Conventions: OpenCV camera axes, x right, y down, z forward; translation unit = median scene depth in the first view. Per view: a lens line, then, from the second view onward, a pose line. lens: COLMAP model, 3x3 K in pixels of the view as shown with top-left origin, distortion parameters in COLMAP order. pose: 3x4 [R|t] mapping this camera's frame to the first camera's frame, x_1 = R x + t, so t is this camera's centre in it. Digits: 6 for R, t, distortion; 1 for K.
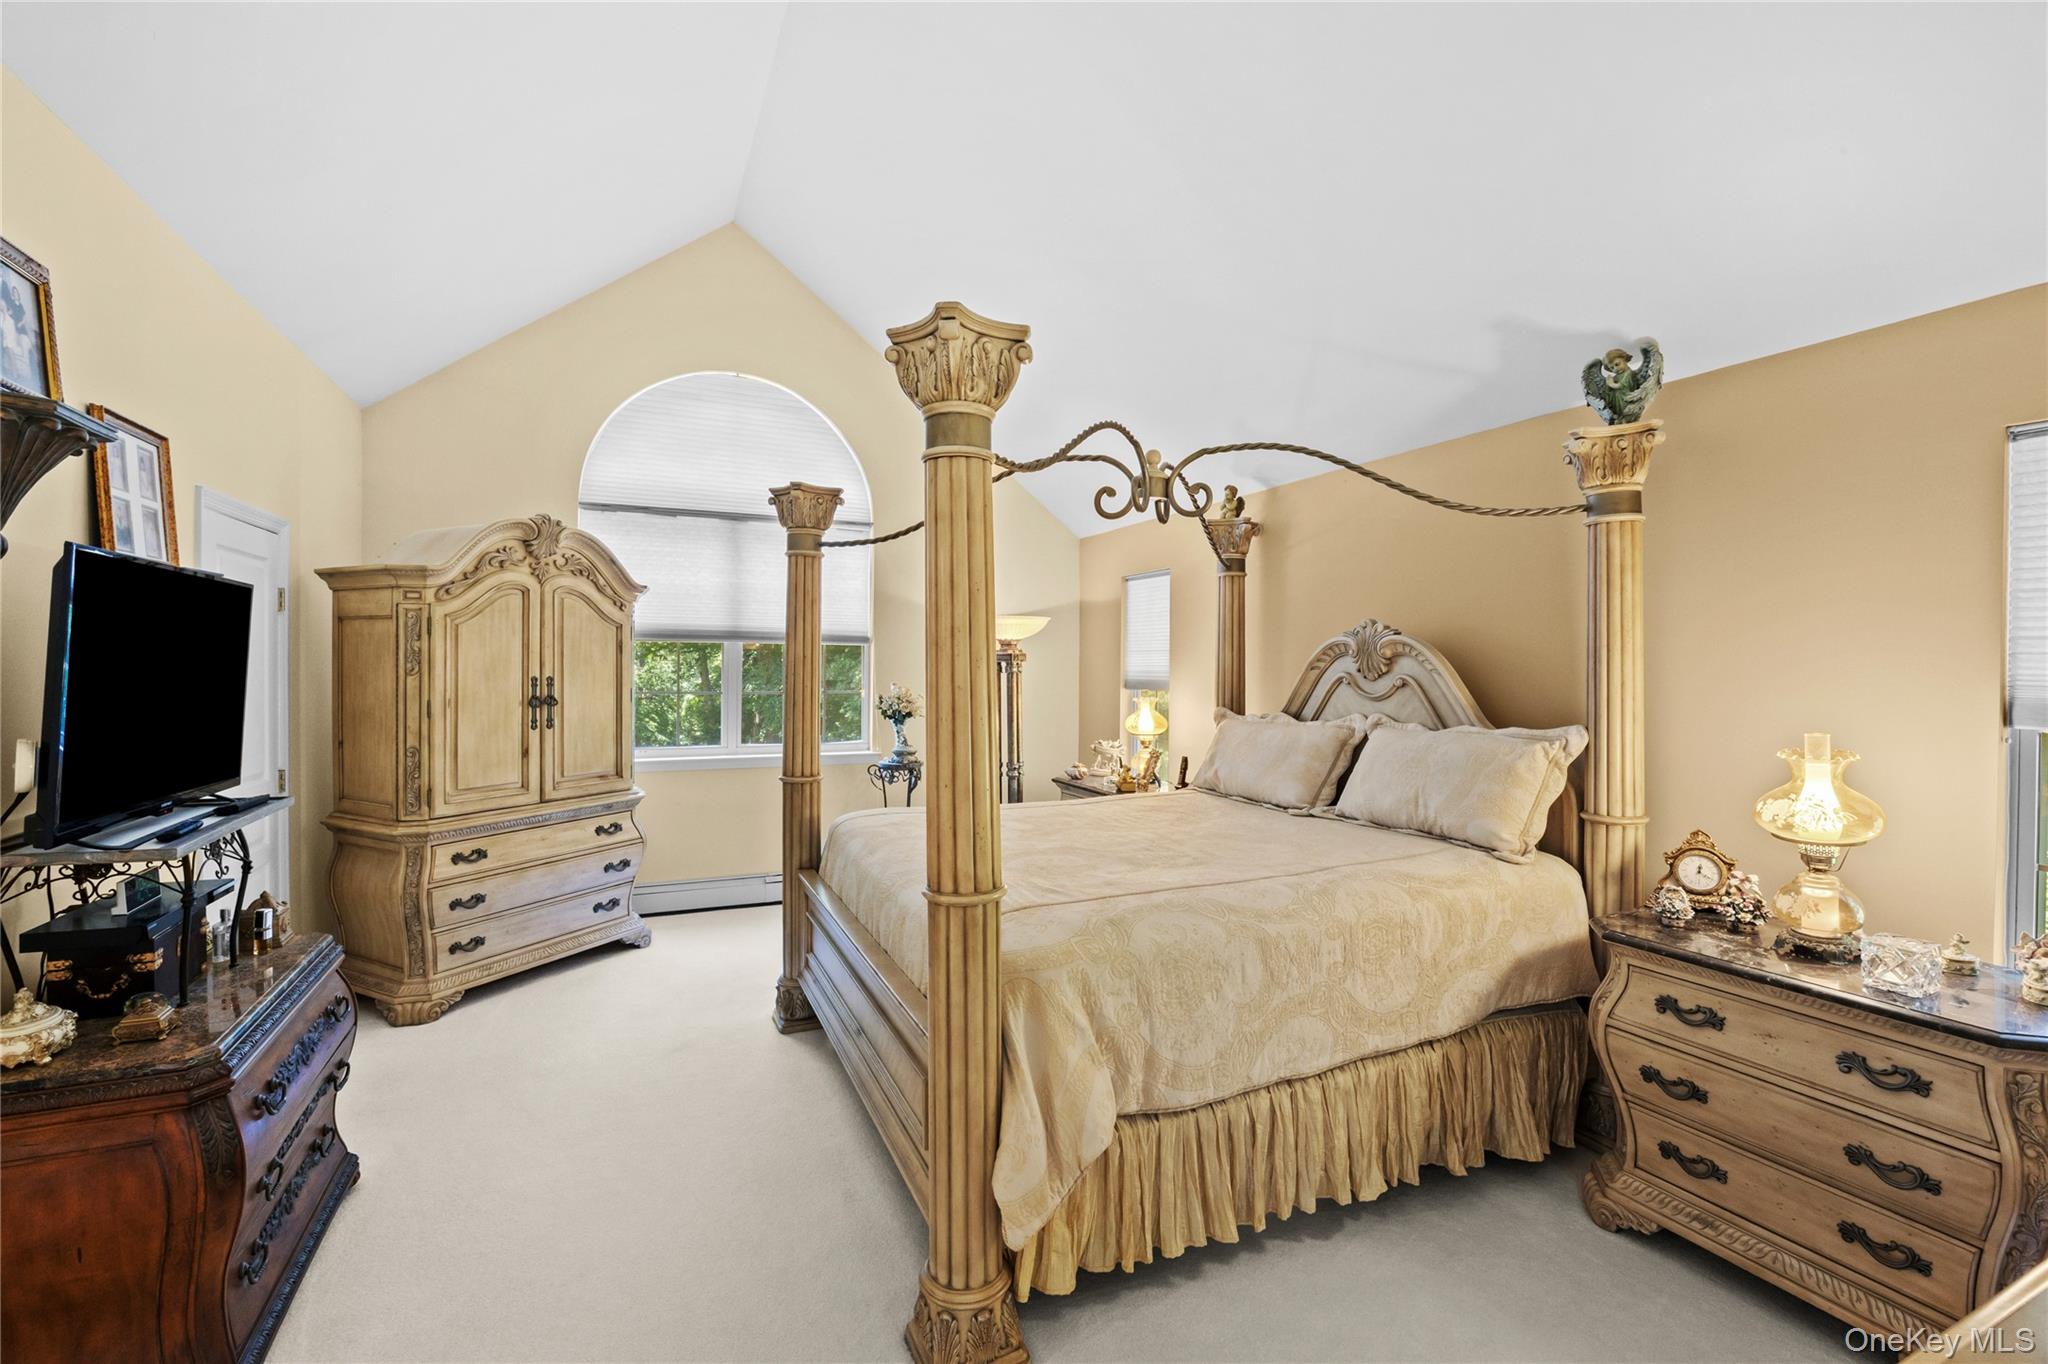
lens RADIAL K [[887.6, 0, 1024.4], [0, 887.6, 680.1], [0, 0, 1]] dist [-0.016606, 0.001010]
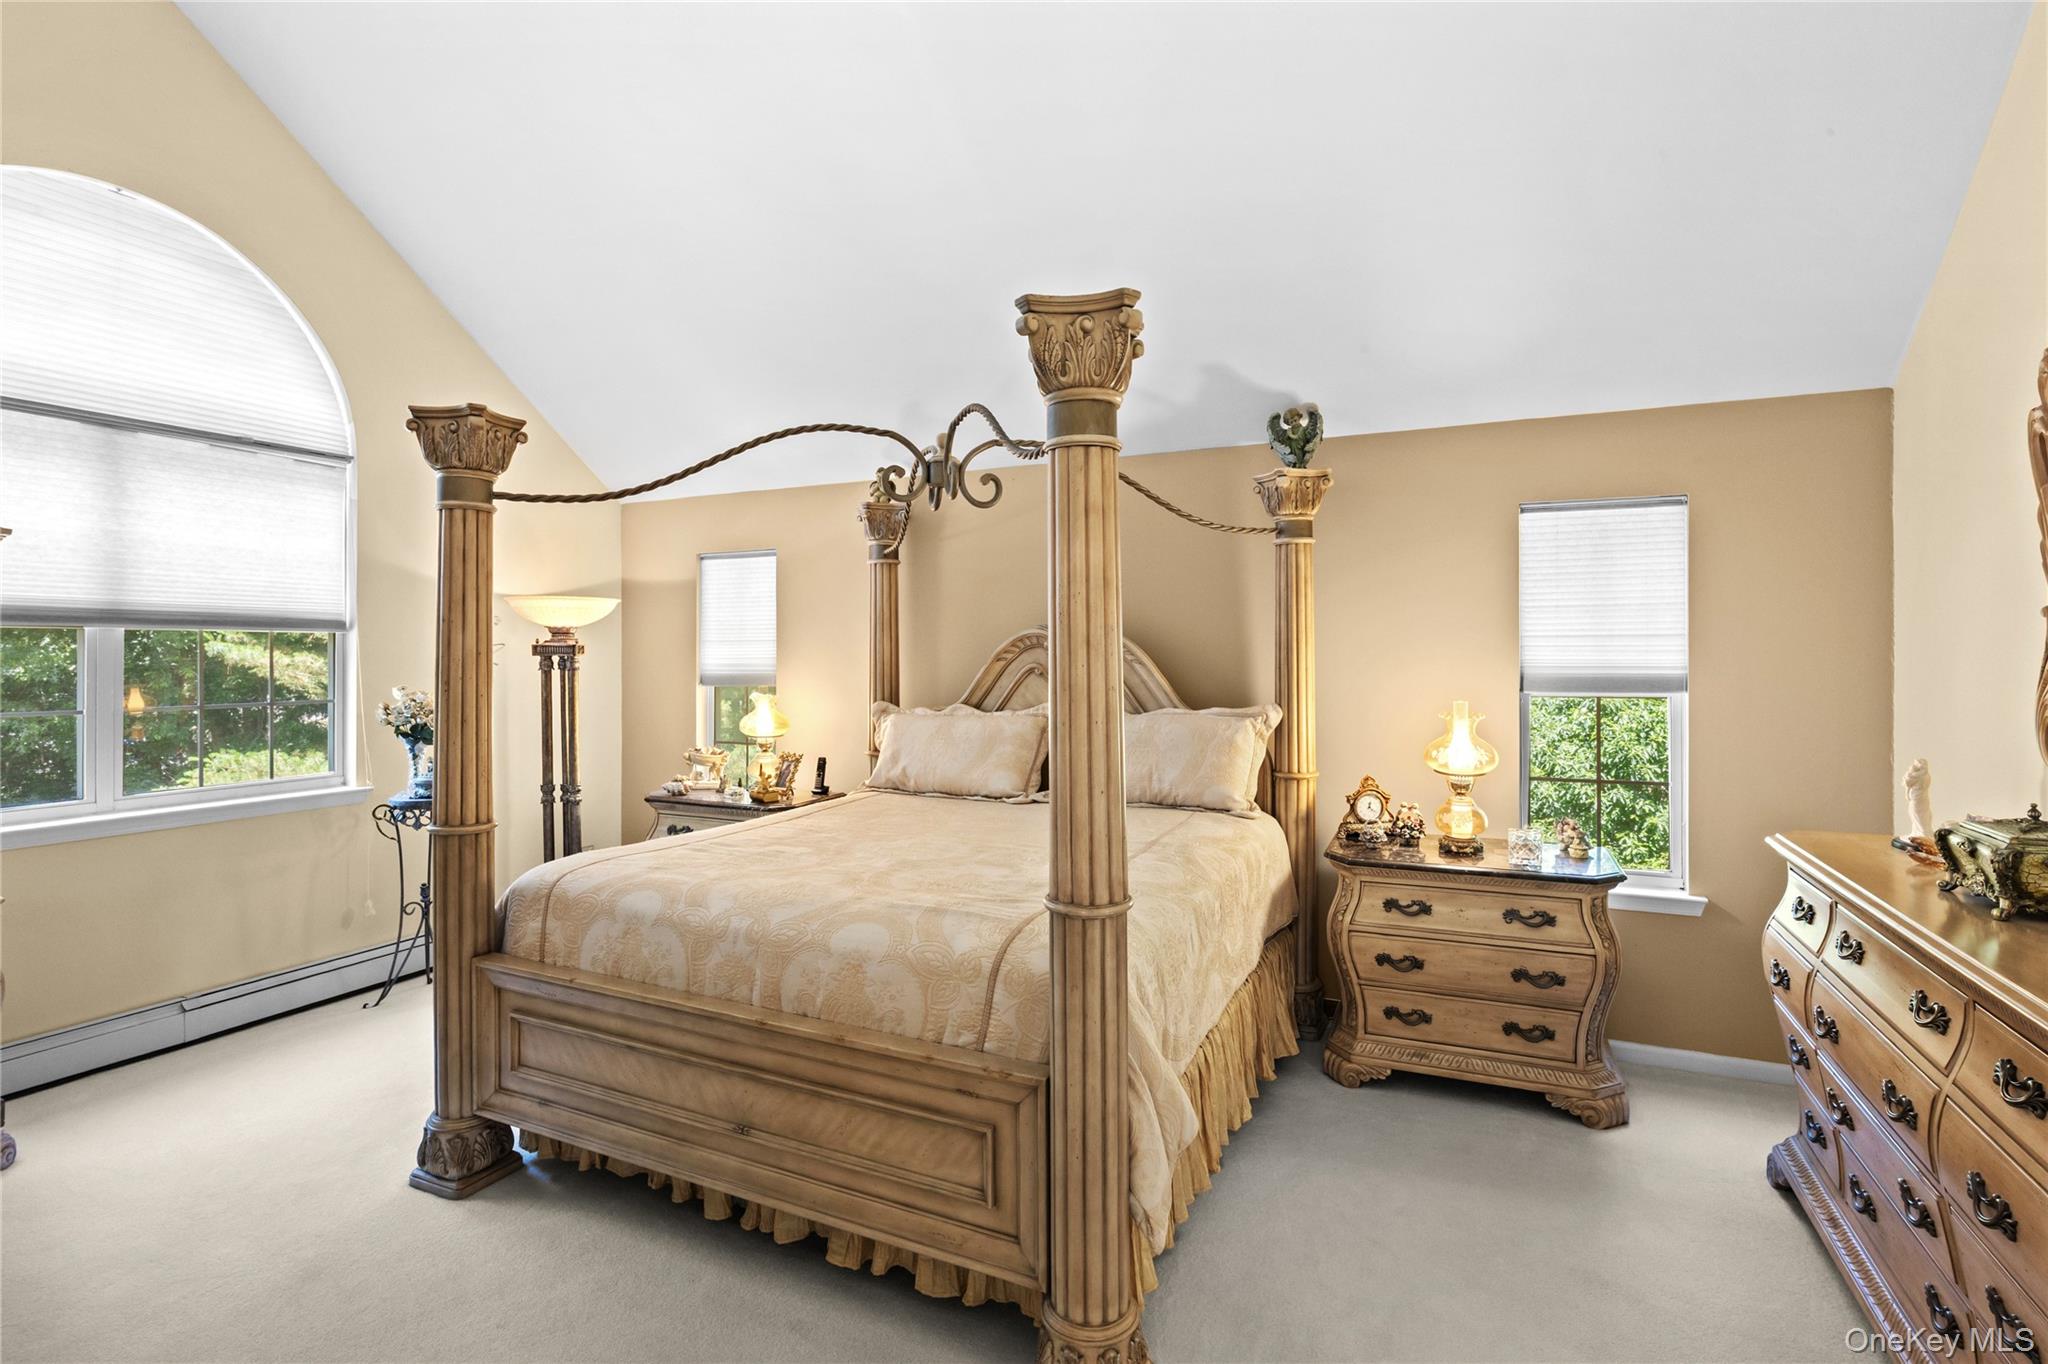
lens RADIAL K [[976.3, 0, 1033.4], [0, 976.3, 664.3], [0, 0, 1]] dist [-0.009421, -0.001344]
pose [[0.762352, -0.016012, 0.646965, -0.536760], [0.019216, 0.999813, 0.002102, -0.013609], [-0.646878, 0.010830, 0.762517, 0.165299]]
